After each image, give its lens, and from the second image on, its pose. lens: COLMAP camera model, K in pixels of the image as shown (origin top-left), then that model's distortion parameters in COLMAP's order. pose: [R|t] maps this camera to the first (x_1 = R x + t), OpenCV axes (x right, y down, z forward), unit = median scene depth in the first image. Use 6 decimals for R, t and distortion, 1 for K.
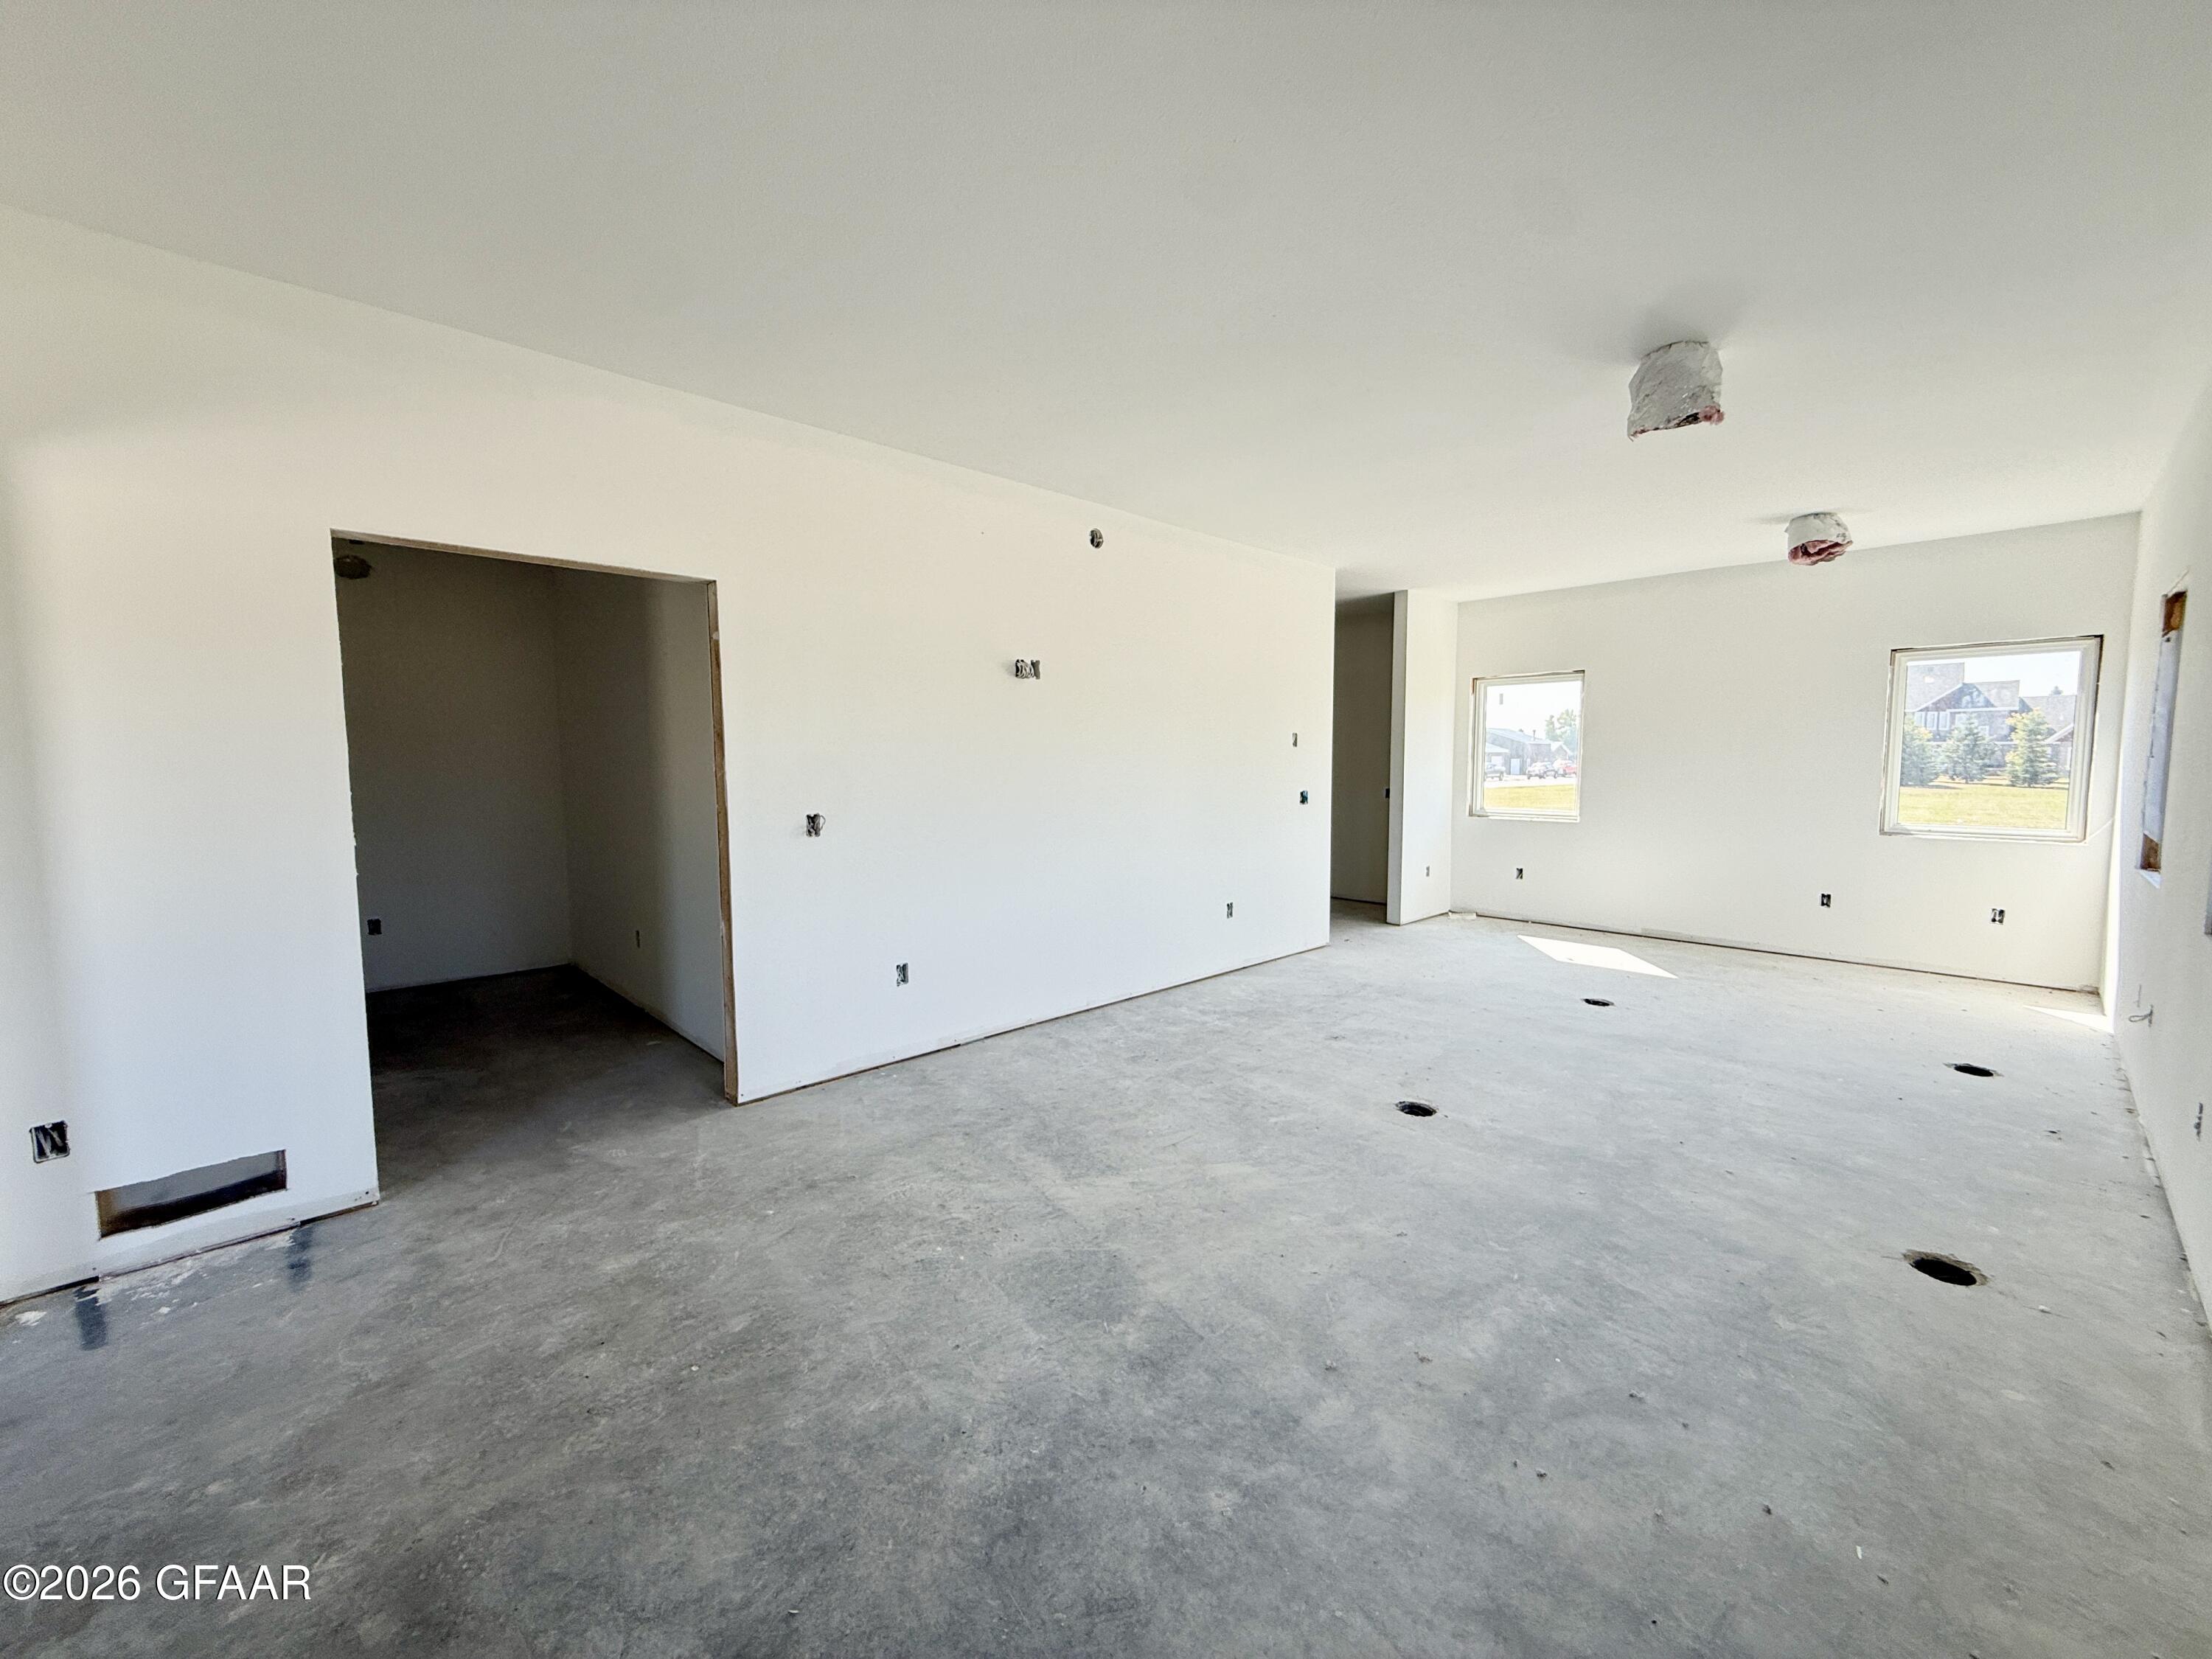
lens RADIAL K [[878.8, 0, 1102.5], [0, 878.8, 829.9], [0, 0, 1]] dist [0.000865, -0.000295]
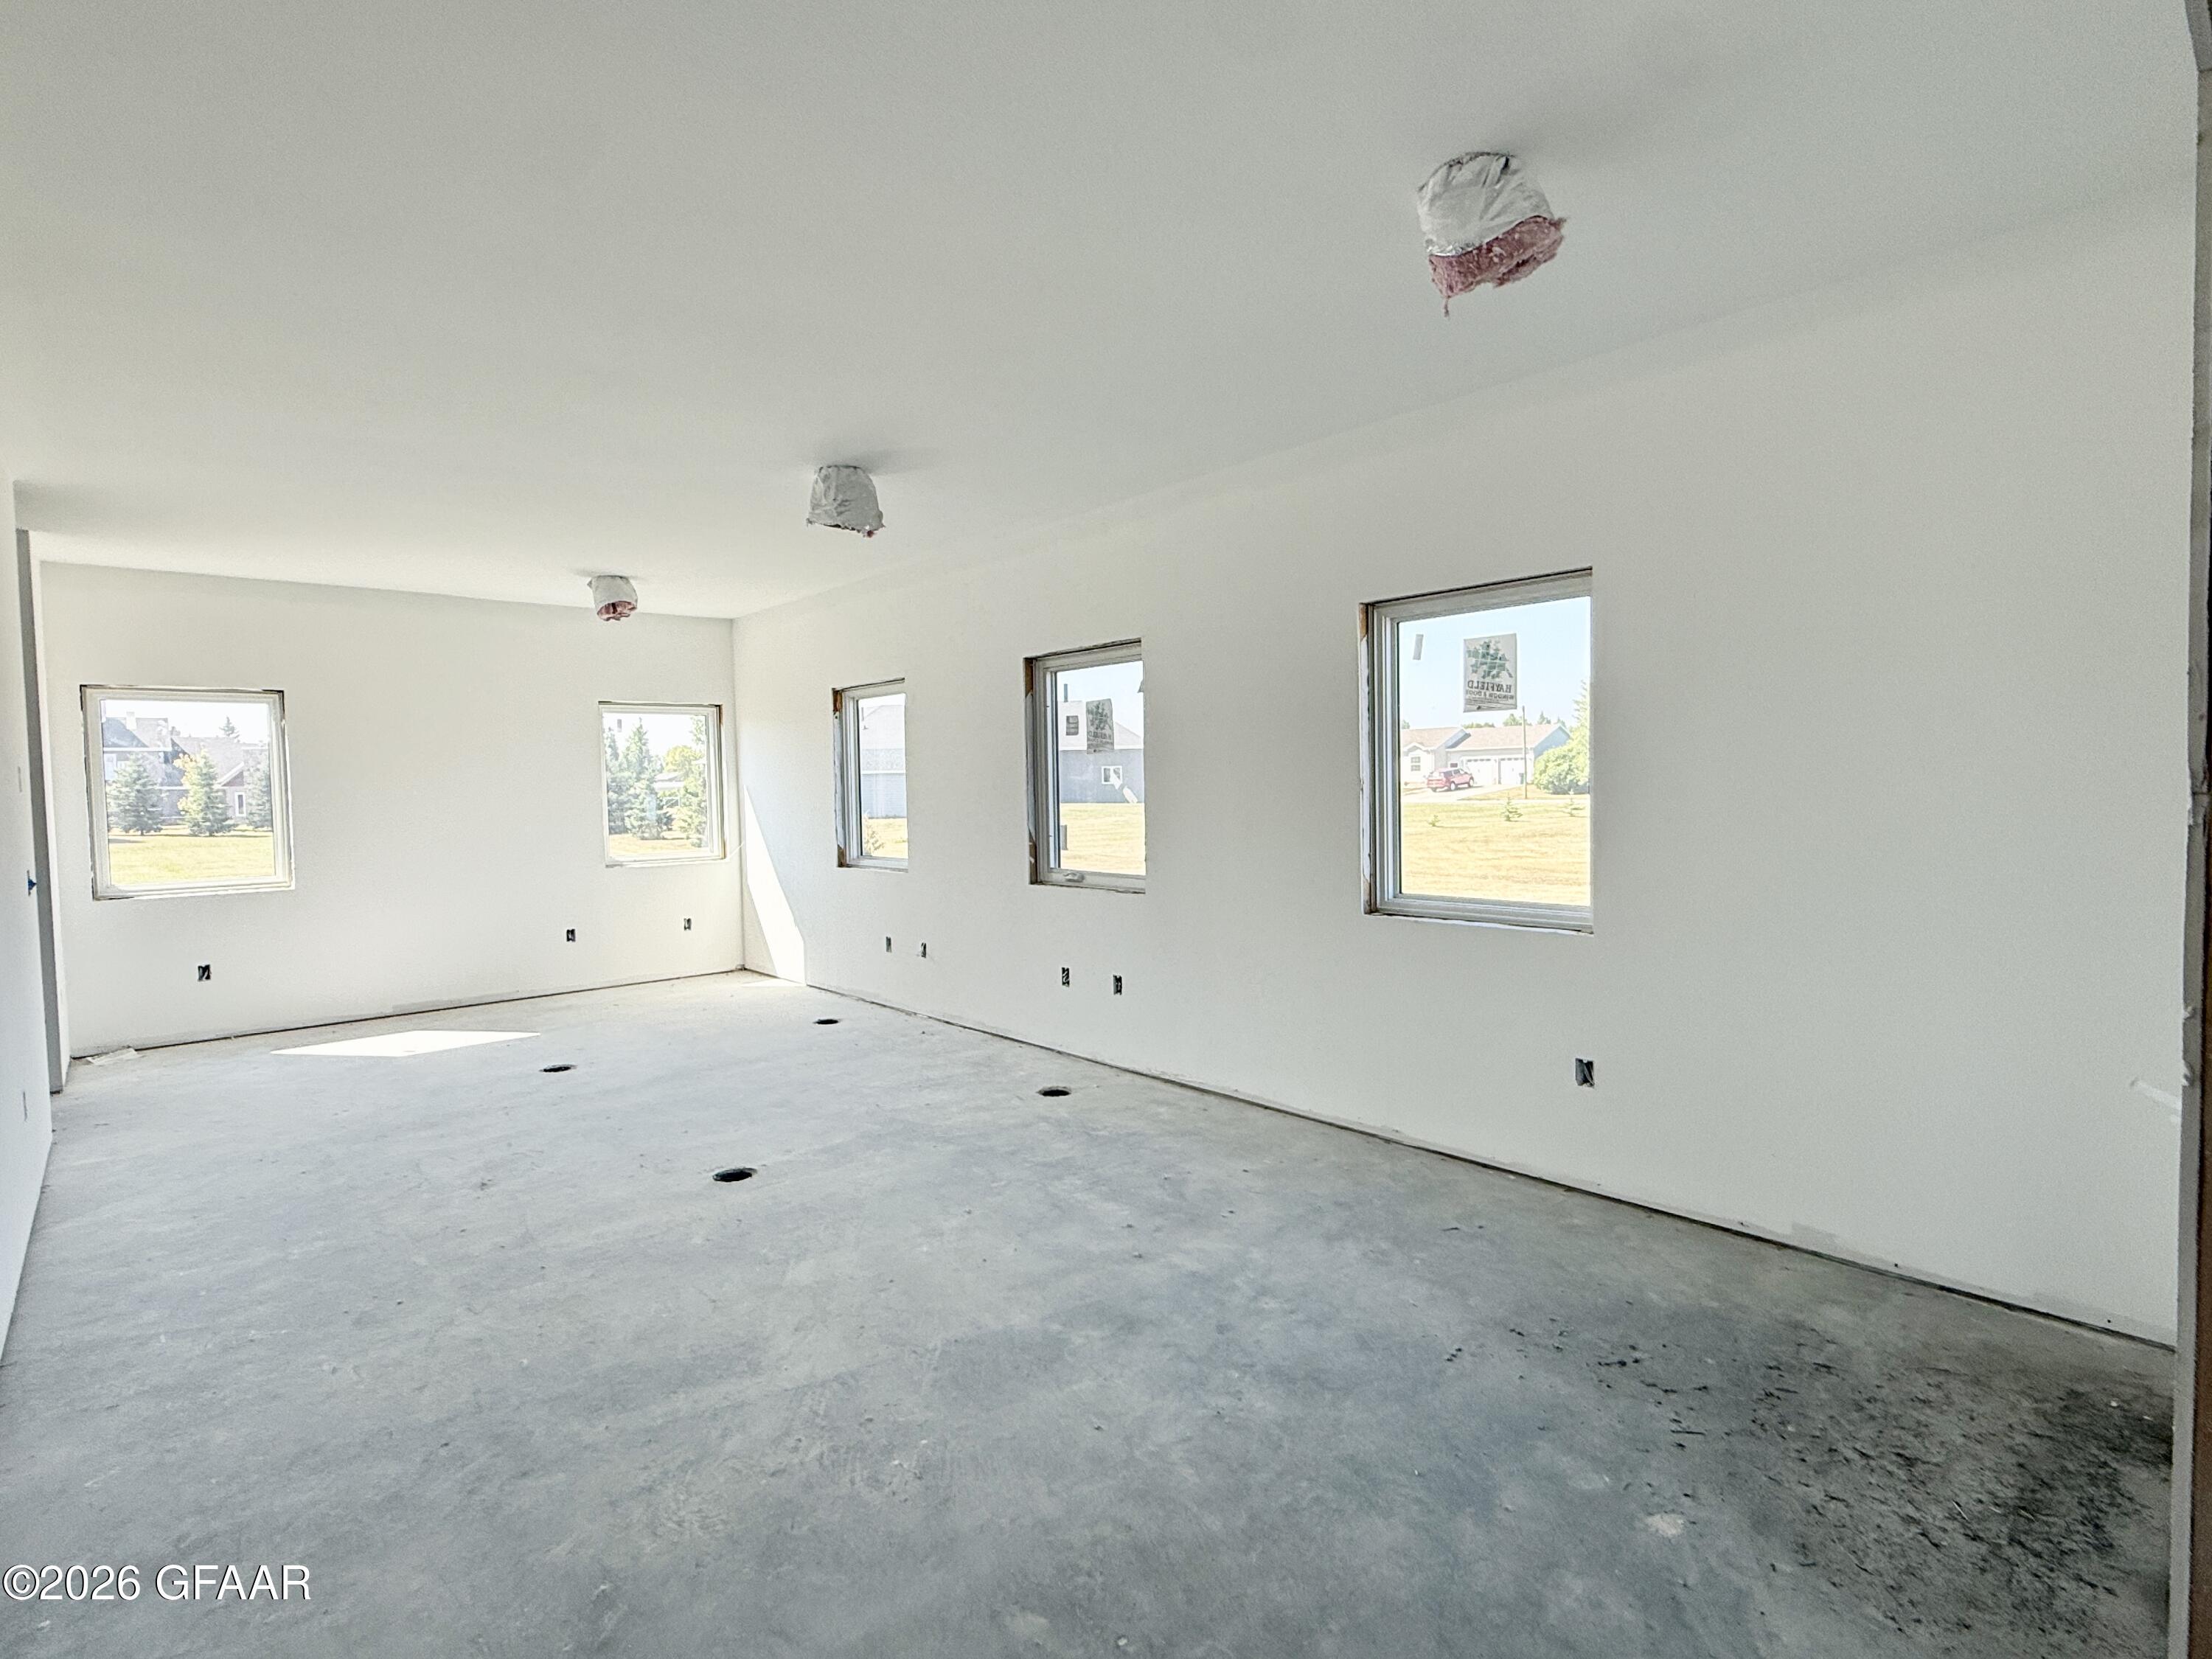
lens RADIAL K [[1099.5, 0, 1104.5], [0, 1099.5, 839.5], [0, 0, 1]] dist [0.000503, 0.000040]
pose [[0.033835, -0.048241, 0.998263, -0.907363], [0.100004, 0.993985, 0.044645, -0.055977], [-0.994412, 0.098320, 0.038455, 0.624141]]
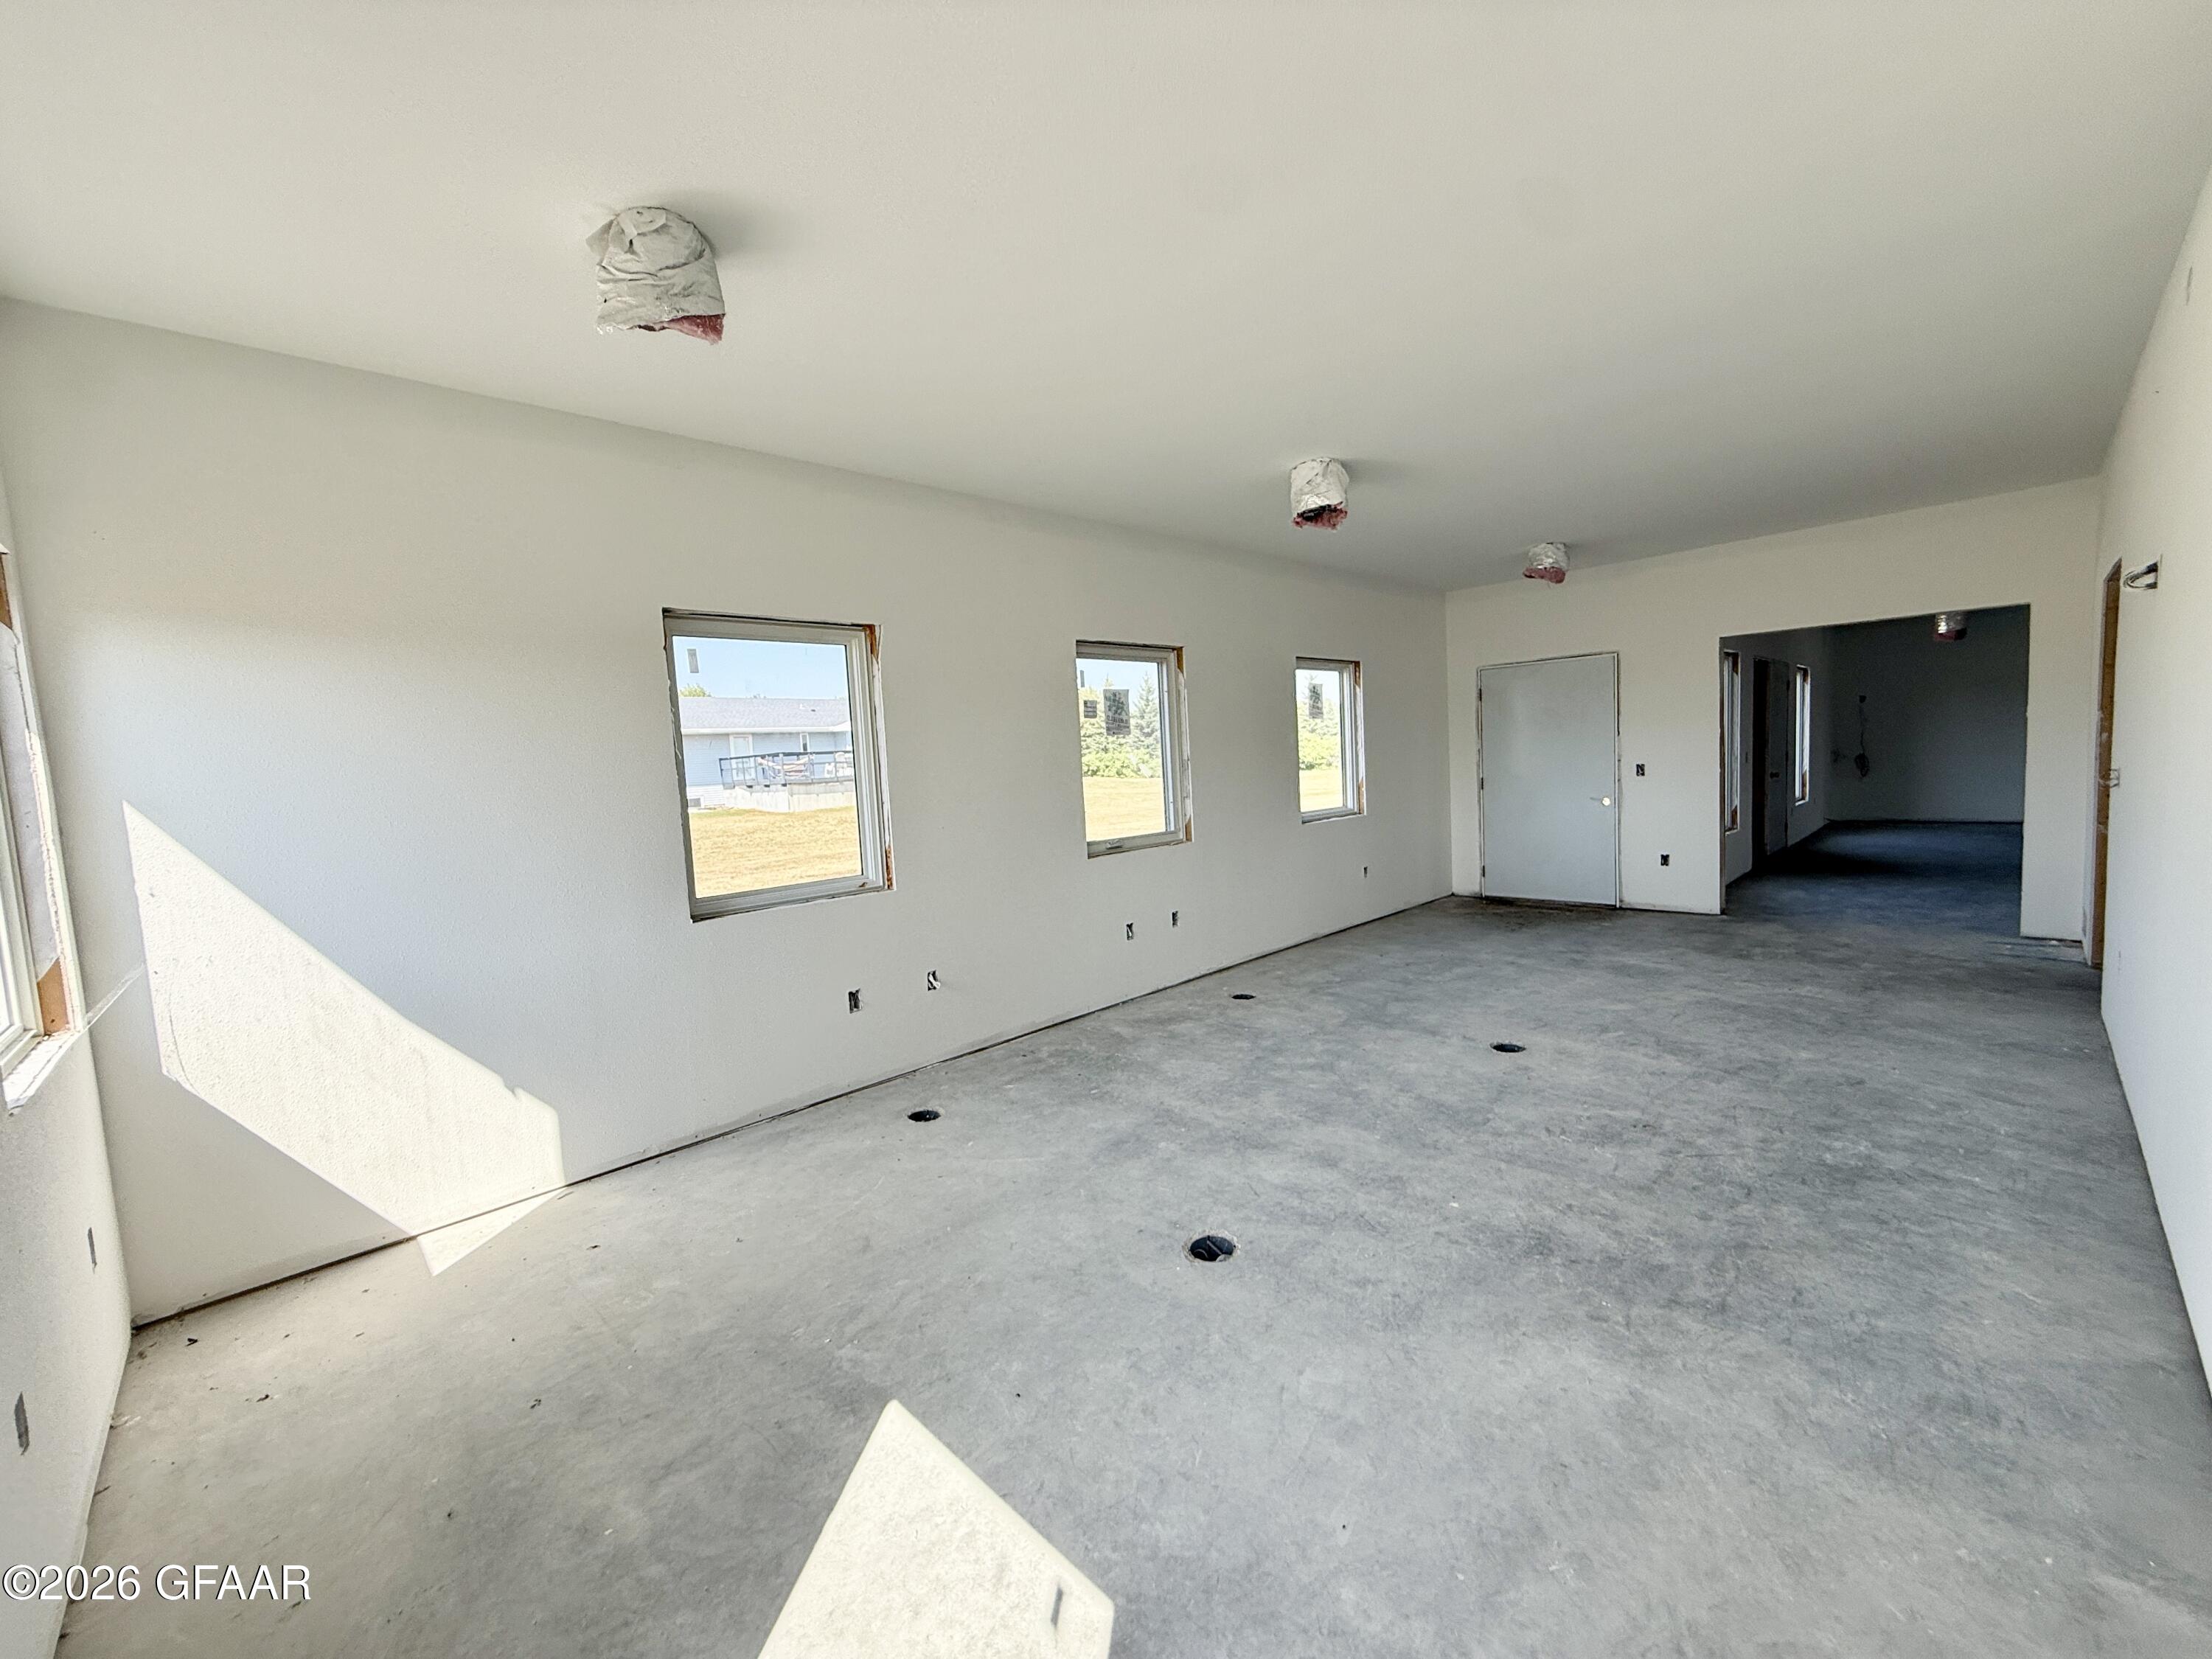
lens RADIAL K [[878.8, 0, 1111.5], [0, 878.8, 827.1], [0, 0, 1]] dist [0.000865, -0.000295]
pose [[-0.998210, 0.059191, -0.008505, 1.025062], [0.057175, 0.986382, 0.154211, -0.210441], [0.017517, 0.153449, -0.988001, 2.460834]]
